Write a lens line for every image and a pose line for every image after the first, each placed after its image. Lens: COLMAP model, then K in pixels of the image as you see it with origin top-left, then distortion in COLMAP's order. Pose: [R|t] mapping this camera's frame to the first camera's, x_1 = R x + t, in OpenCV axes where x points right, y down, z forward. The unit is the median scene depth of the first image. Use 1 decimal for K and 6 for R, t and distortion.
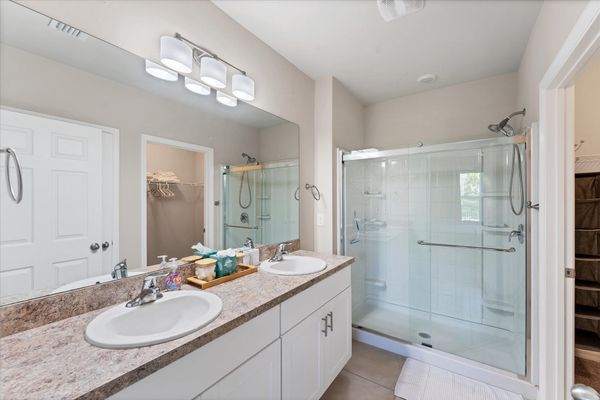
lens RADIAL K [[246.0, 0, 300.0], [0, 246.0, 200.0], [0, 0, 1]] dist [-0.000245, 0.000067]
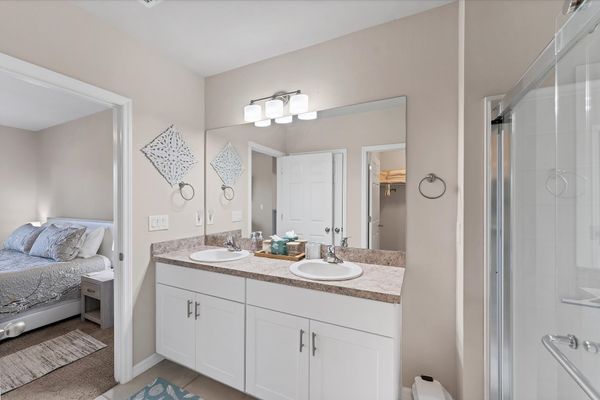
lens RADIAL K [[246.0, 0, 300.0], [0, 246.0, 200.0], [0, 0, 1]] dist [-0.000245, 0.000067]
pose [[0.154604, 0.000589, -0.987976, 1.064534], [-0.003883, 0.999992, -0.000011, 0.006545], [0.987969, 0.003838, 0.154605, 0.925759]]
